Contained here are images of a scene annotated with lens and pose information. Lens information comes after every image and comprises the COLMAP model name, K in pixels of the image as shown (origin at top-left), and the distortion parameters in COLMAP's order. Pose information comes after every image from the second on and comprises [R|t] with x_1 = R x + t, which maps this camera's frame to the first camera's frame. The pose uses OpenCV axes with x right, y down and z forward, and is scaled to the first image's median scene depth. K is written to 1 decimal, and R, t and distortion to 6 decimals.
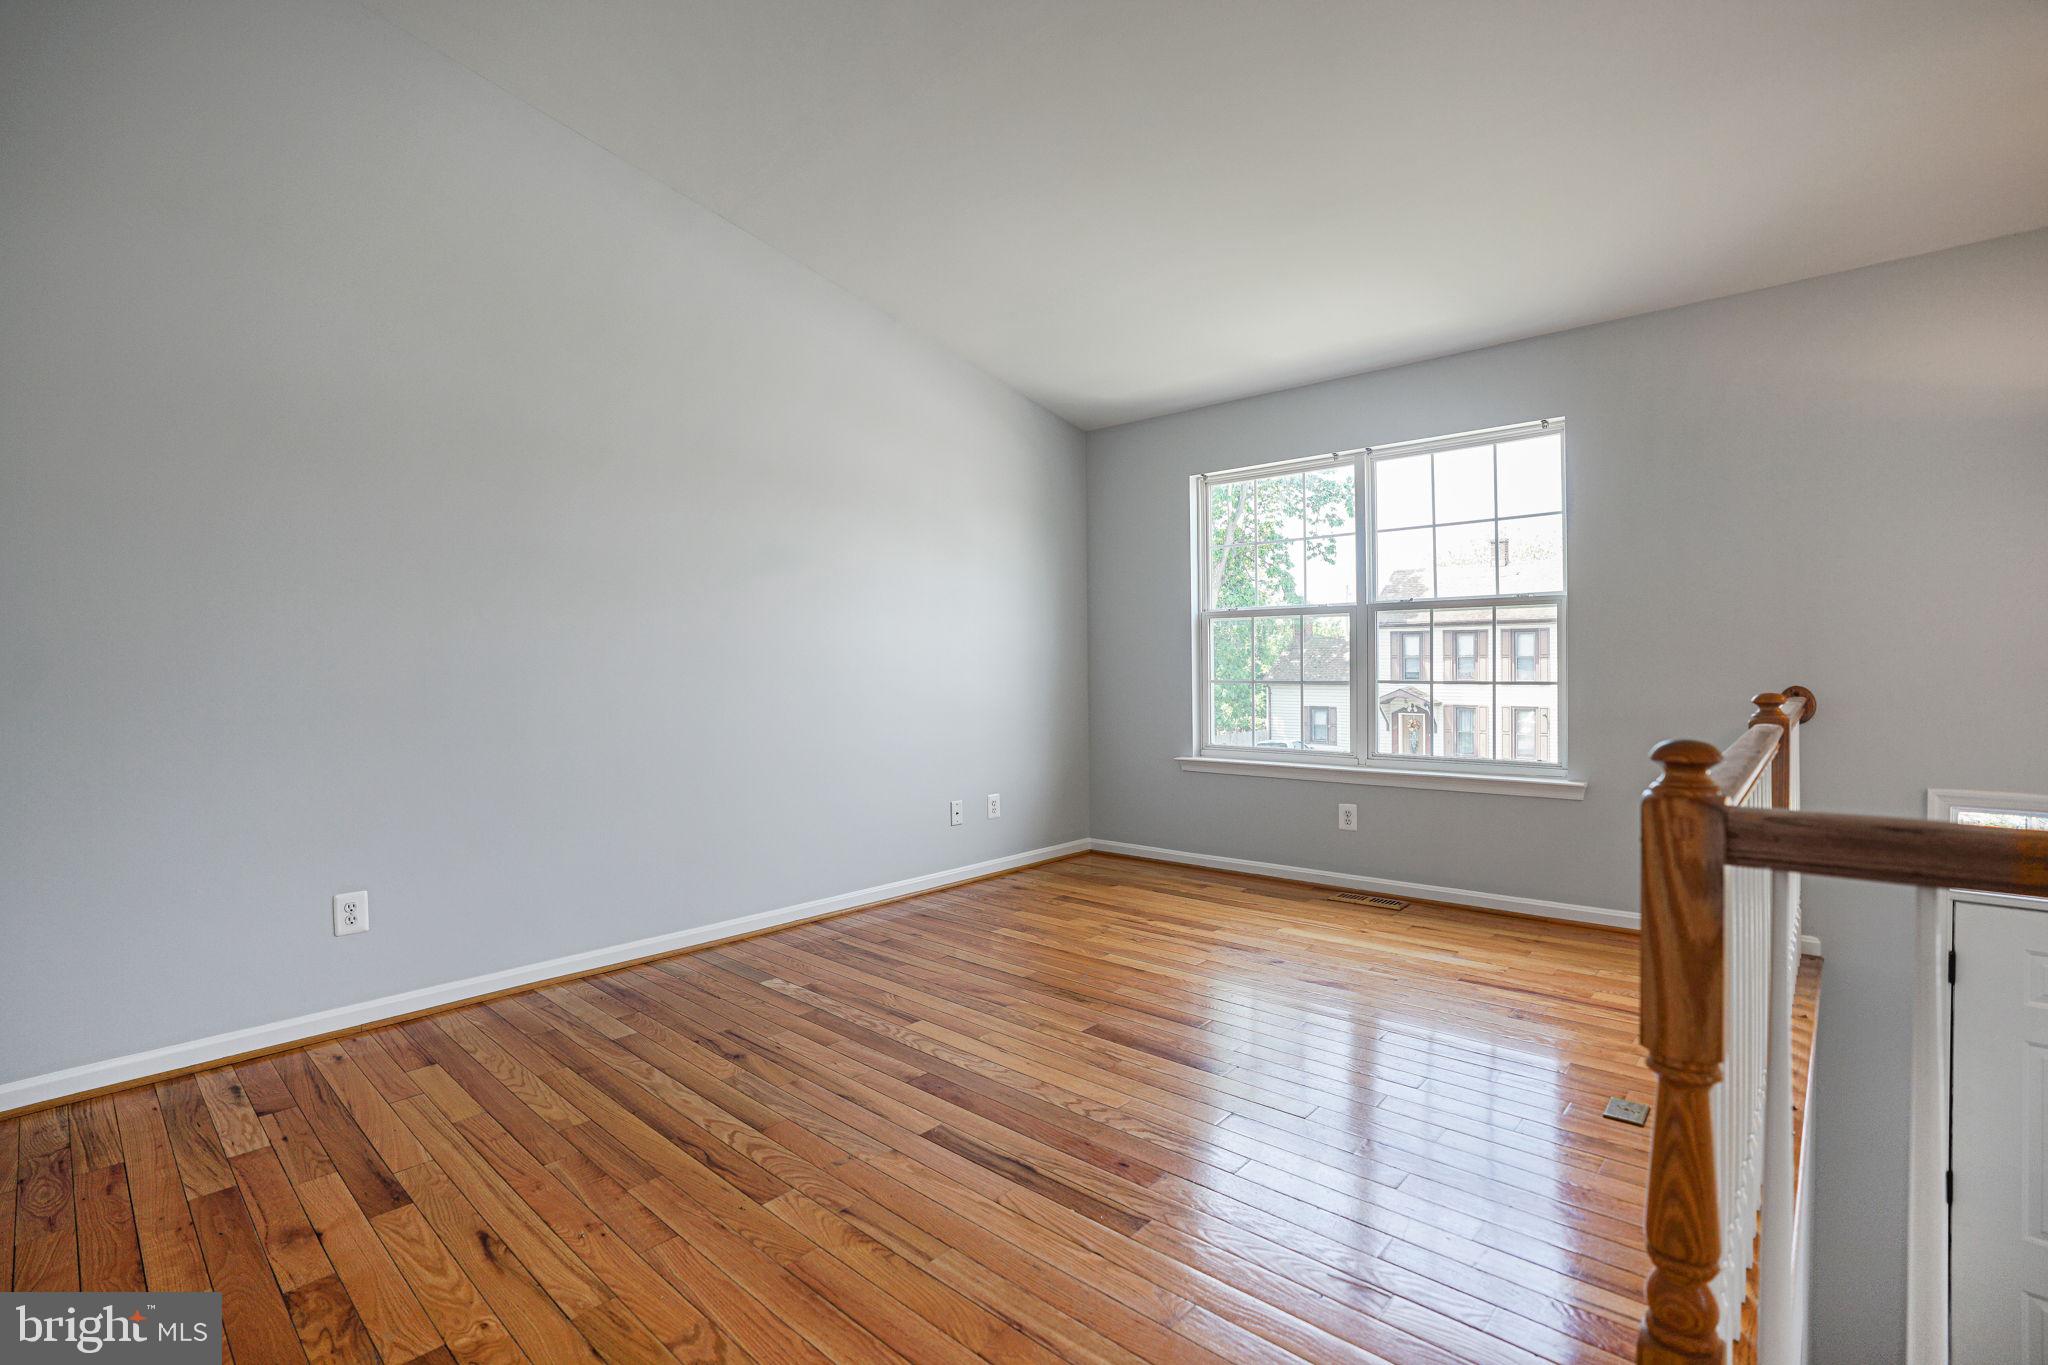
lens RADIAL K [[954.8, 0, 1041.9], [0, 954.8, 675.3], [0, 0, 1]] dist [-0.048896, 0.023122]
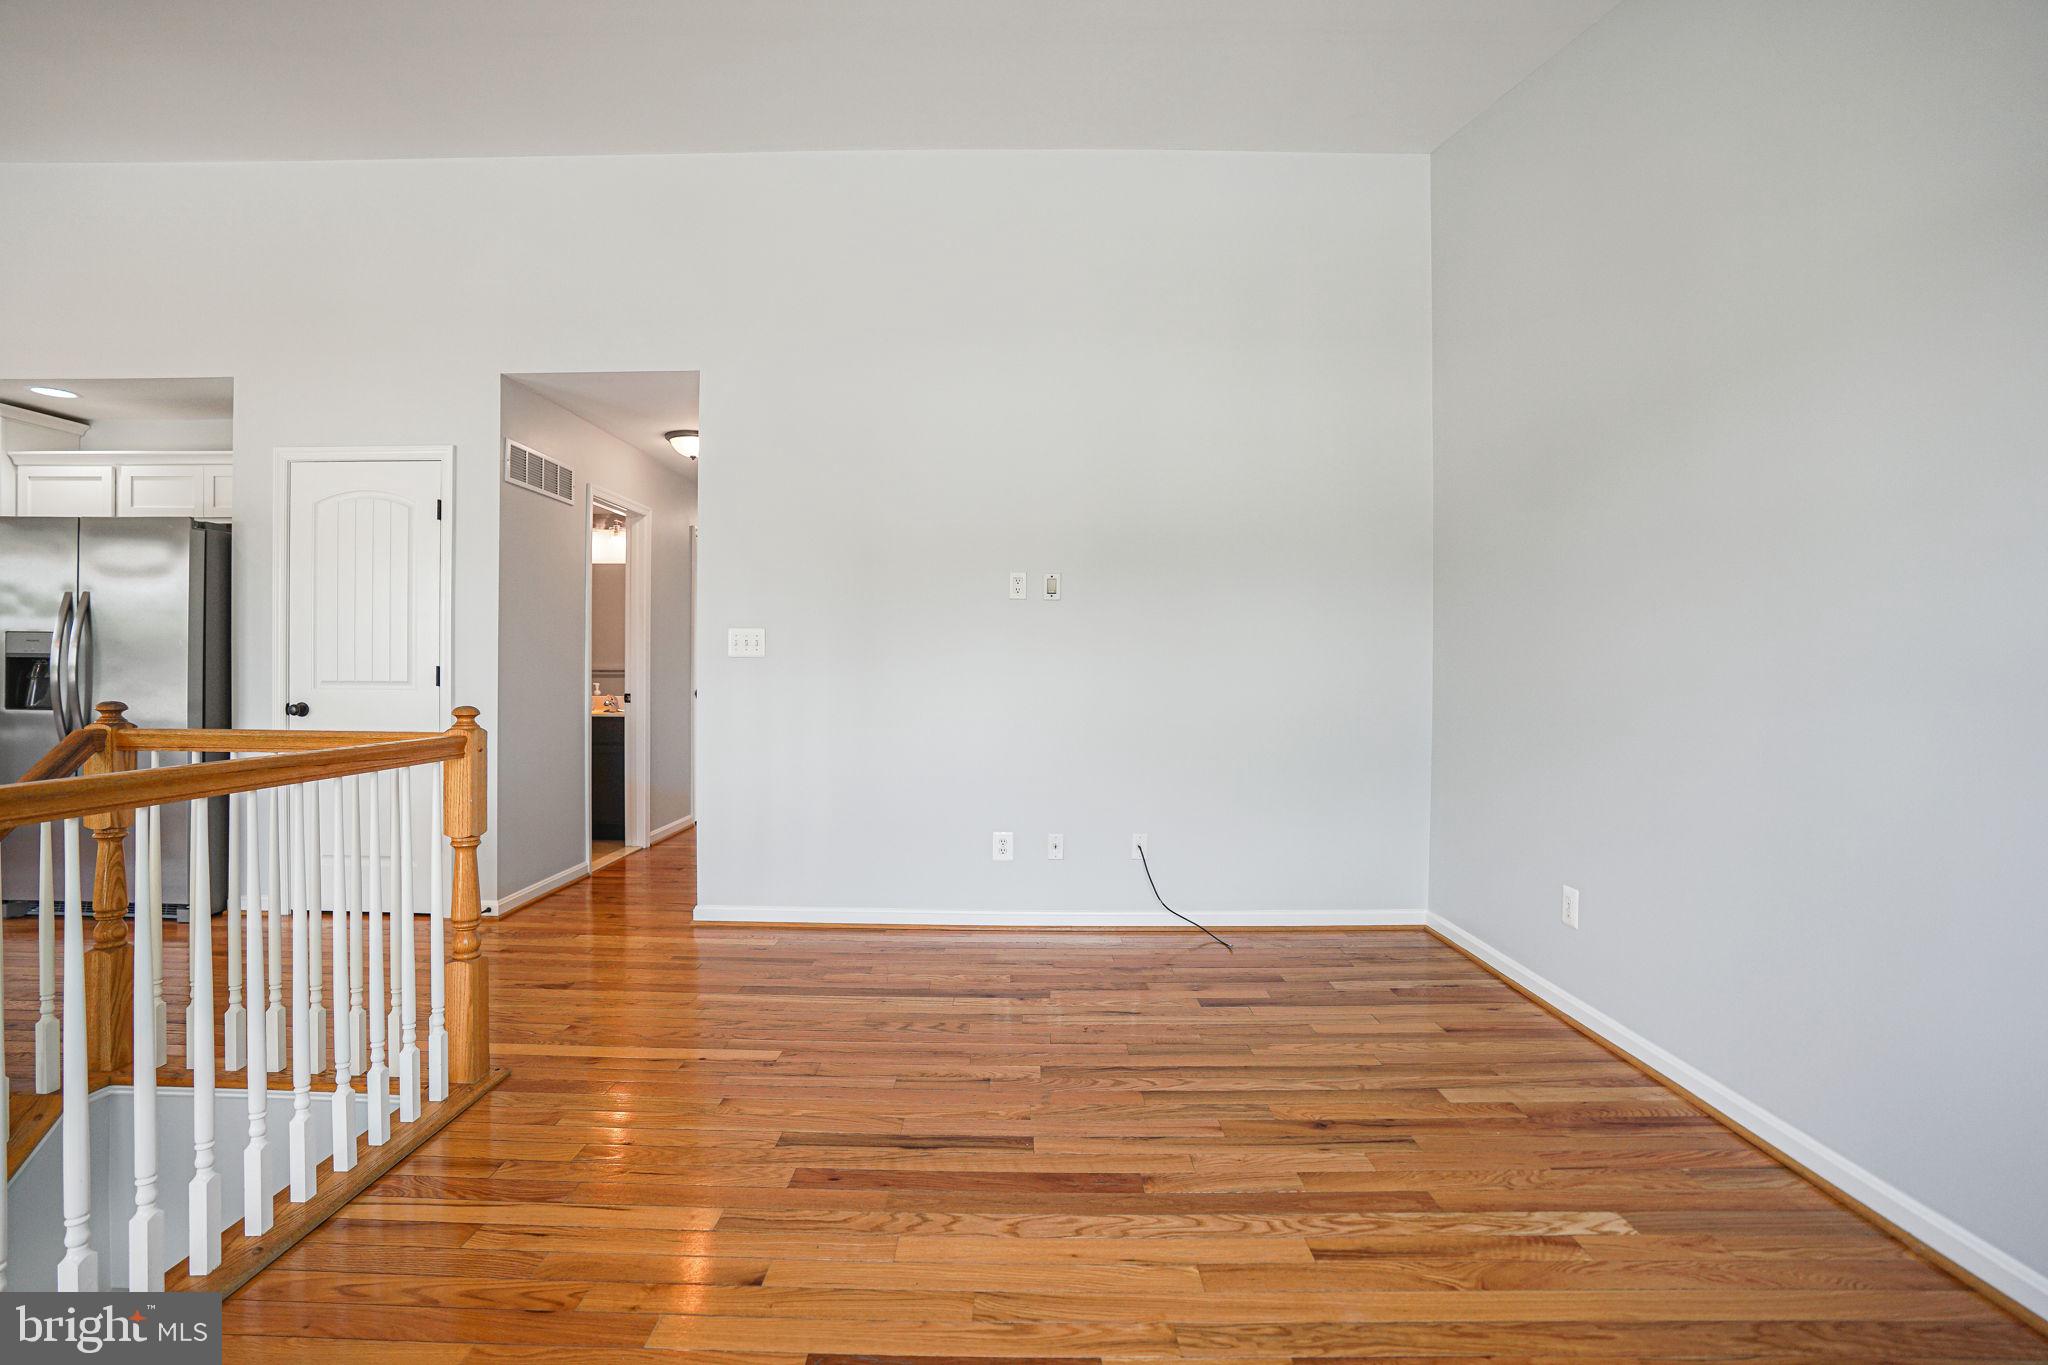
lens RADIAL K [[954.8, 0, 991.2], [0, 954.8, 667.0], [0, 0, 1]] dist [-0.048896, 0.023122]
pose [[-0.775041, 0.008169, -0.631858, 0.331809], [-0.005816, 0.999782, 0.020060, -0.025728], [0.631884, 0.019222, -0.774824, 1.060980]]
